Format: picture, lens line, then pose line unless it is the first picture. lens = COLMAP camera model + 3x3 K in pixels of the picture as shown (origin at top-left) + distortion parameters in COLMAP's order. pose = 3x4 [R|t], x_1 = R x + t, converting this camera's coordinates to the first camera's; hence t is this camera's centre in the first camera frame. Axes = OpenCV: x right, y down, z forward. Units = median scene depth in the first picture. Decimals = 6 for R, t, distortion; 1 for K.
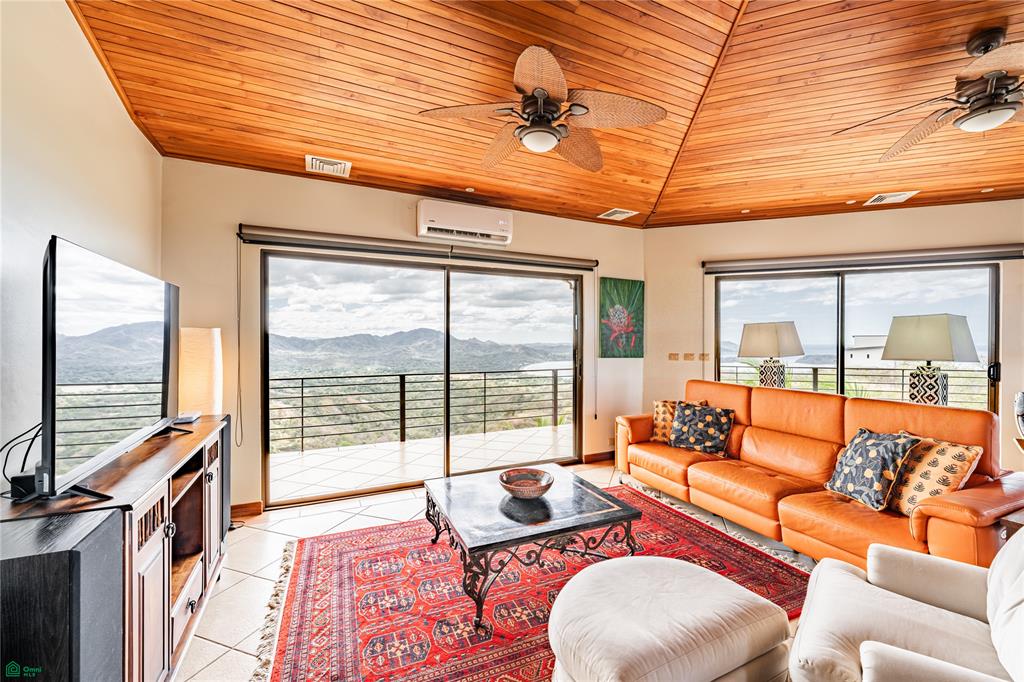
lens RADIAL K [[417.4, 0, 512.0], [0, 417.4, 341.0], [0, 0, 1]] dist [-0.000419, 0.000051]
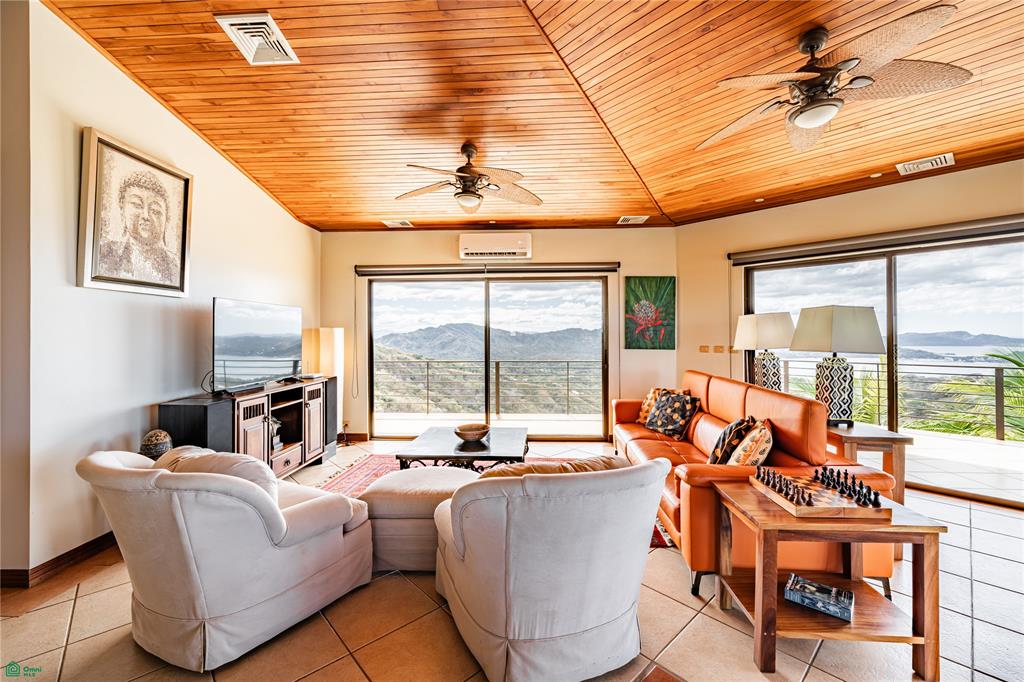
lens RADIAL K [[417.6, 0, 511.7], [0, 417.6, 330.6], [0, 0, 1]] dist [0.000975, 0.000031]
pose [[0.881872, -0.009312, -0.471398, 0.561676], [0.004684, 0.999929, -0.010991, 0.002535], [0.471466, 0.007485, 0.881852, -0.148478]]
